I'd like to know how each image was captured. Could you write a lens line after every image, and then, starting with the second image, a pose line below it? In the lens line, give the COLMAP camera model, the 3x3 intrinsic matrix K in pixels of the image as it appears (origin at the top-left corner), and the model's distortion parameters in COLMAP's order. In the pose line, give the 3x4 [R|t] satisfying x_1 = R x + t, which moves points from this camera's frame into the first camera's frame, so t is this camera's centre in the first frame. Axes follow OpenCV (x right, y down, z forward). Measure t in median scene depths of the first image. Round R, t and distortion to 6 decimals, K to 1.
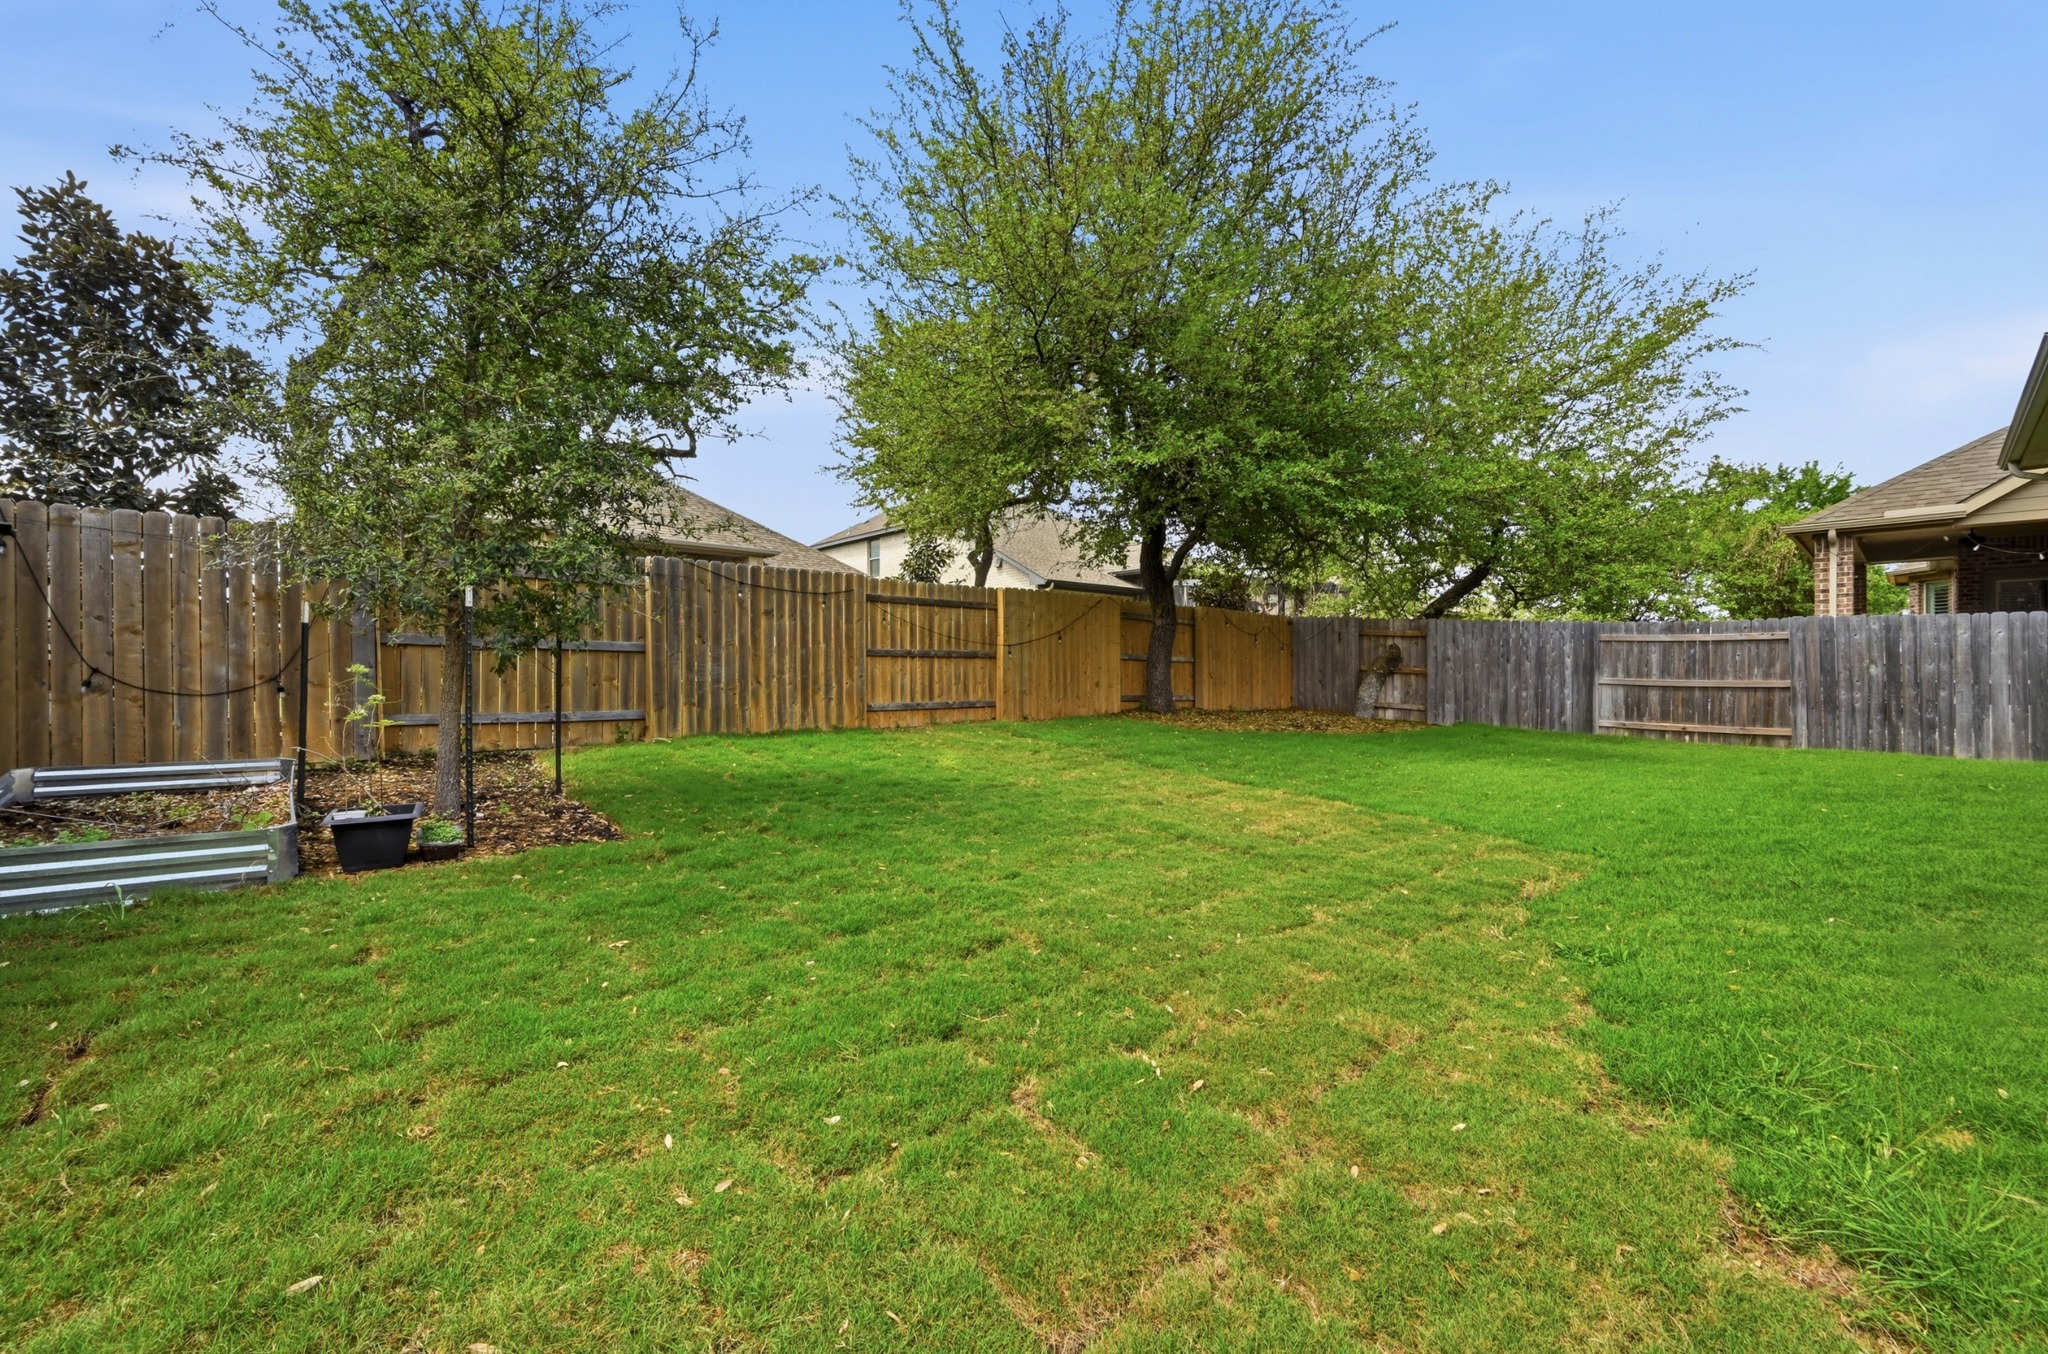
lens RADIAL K [[820.5, 0, 1027.3], [0, 820.5, 669.1], [0, 0, 1]] dist [0.000375, 0.000017]
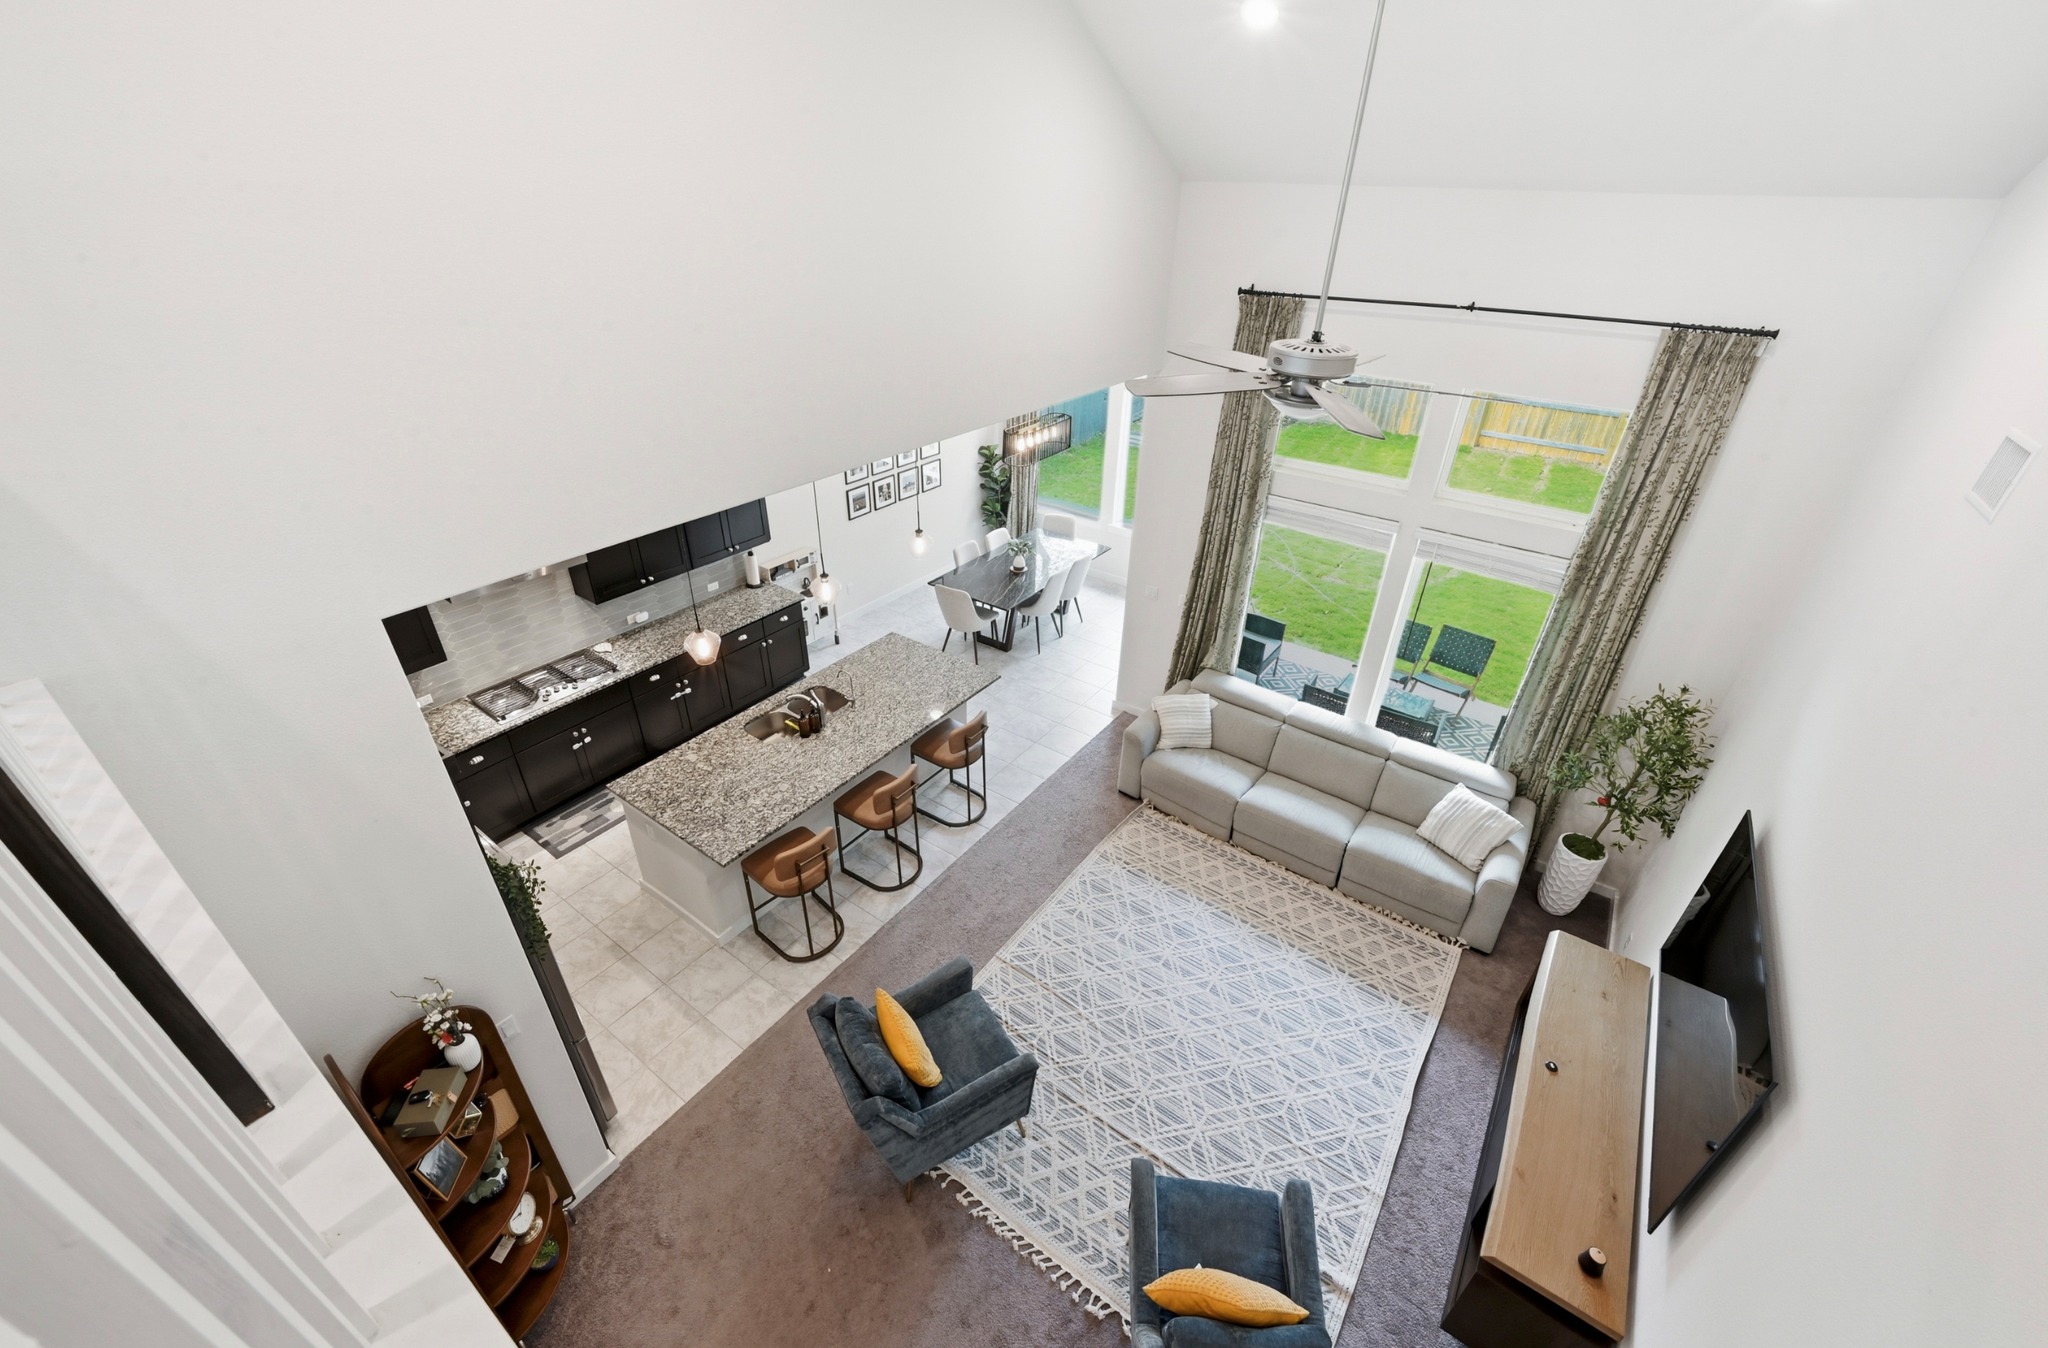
lens RADIAL K [[815.4, 0, 1024.0], [0, 815.4, 674.0], [0, 0, 1]] dist [0.000659, 0.000046]
pose [[0.207267, 0.508498, -0.835746, 1.072602], [-0.025092, 0.856779, 0.515072, -0.314552], [0.977963, -0.085787, 0.190341, -0.205708]]
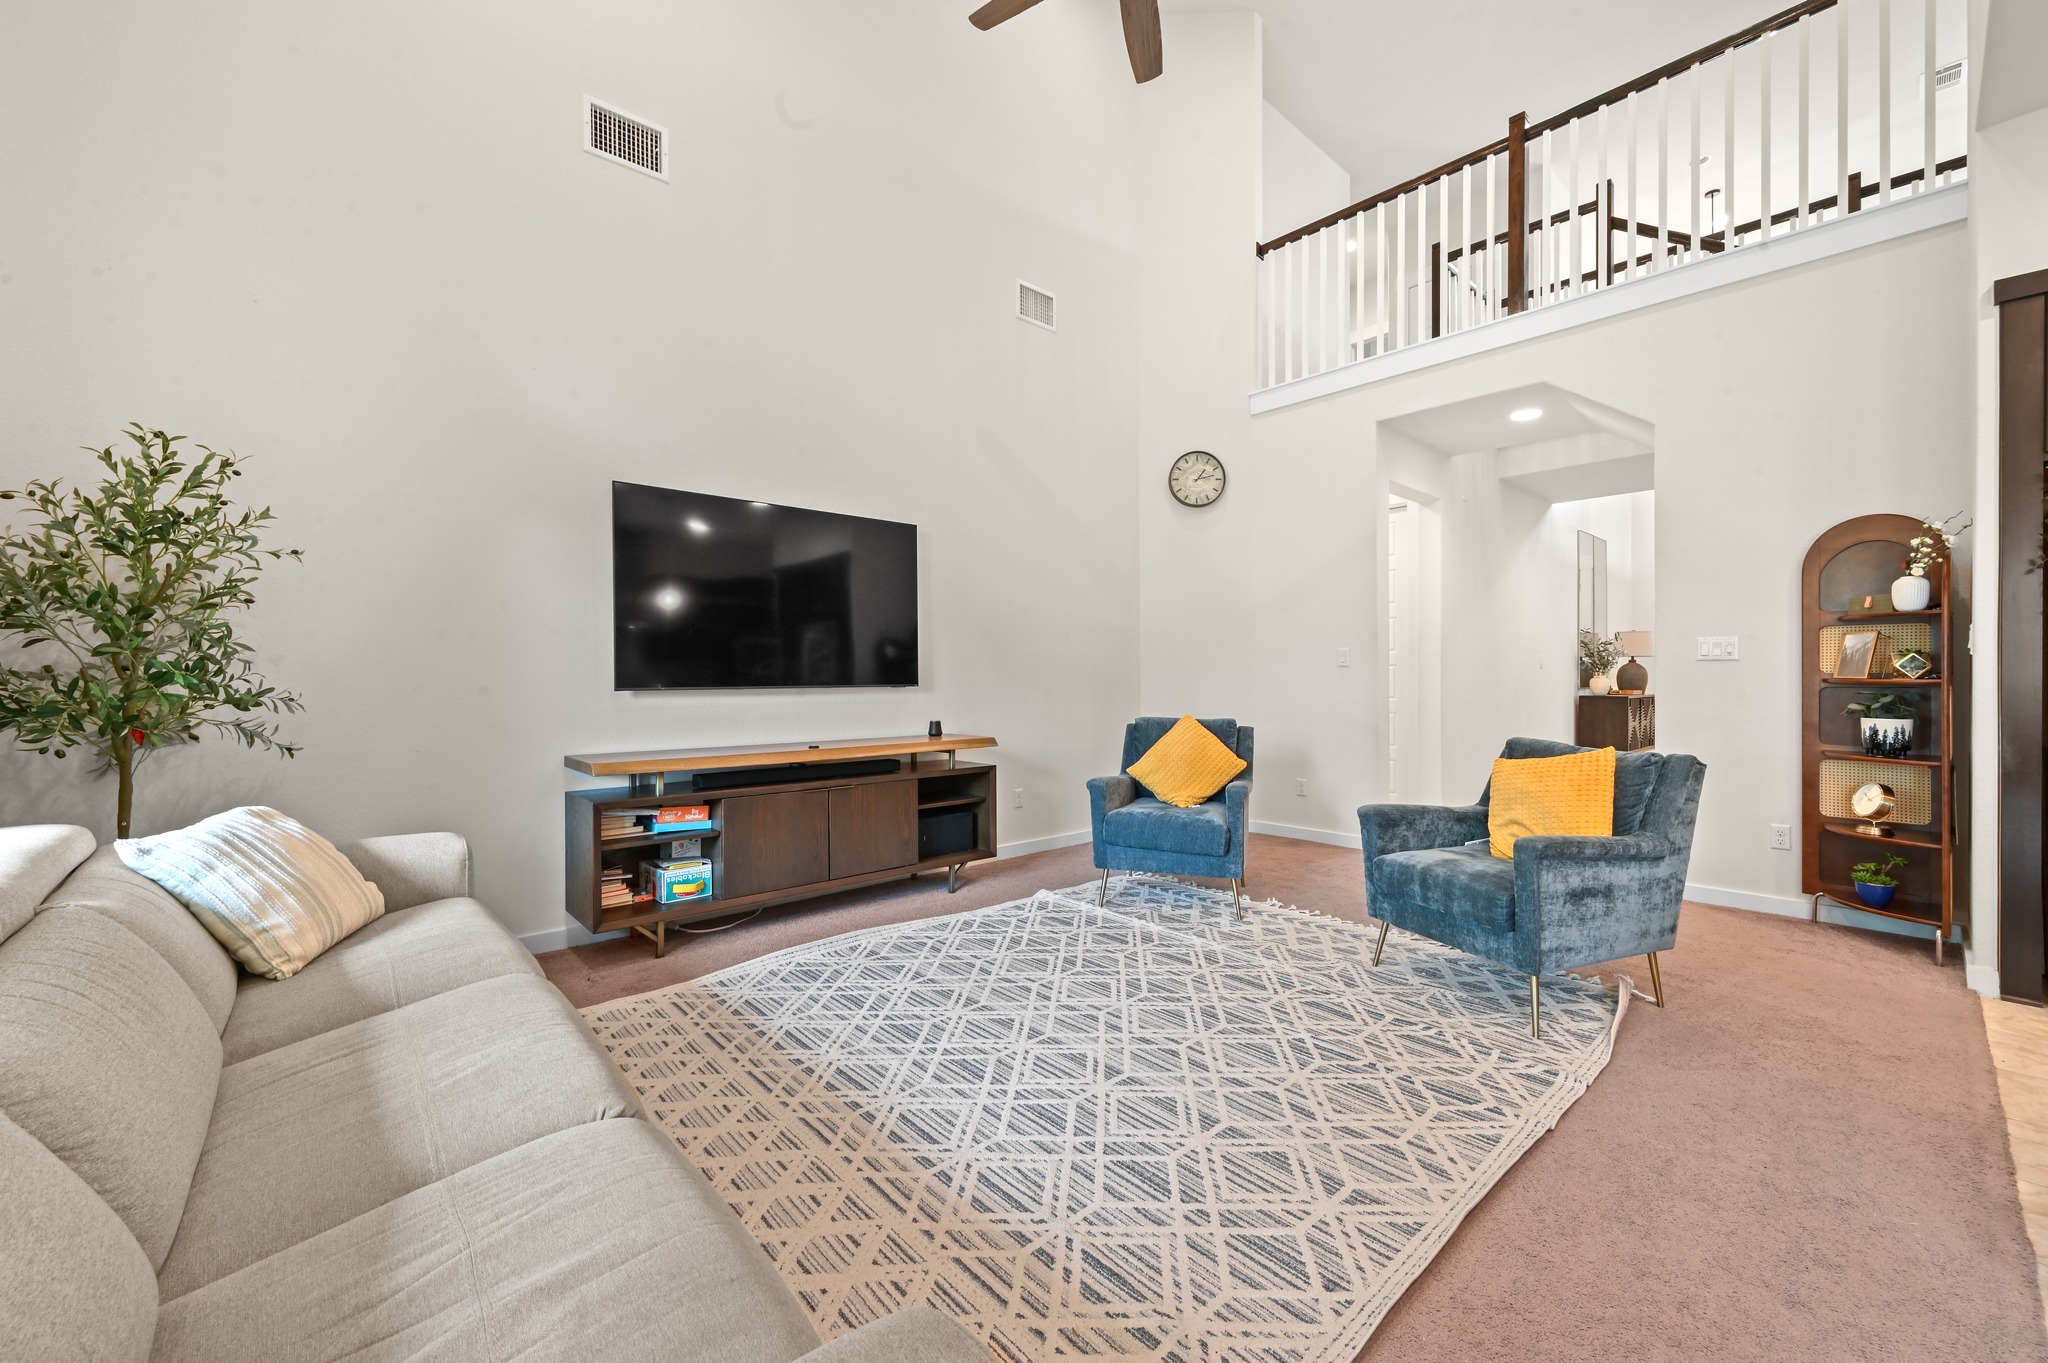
lens RADIAL K [[806.2, 0, 1024.0], [0, 806.2, 681.5], [0, 0, 1]] dist [0.001219, 0.000439]
pose [[0.009263, -0.006650, 0.999935, 0.577900], [0.003083, 0.999973, 0.006622, -0.033410], [-0.999952, 0.003021, 0.009283, -0.030464]]
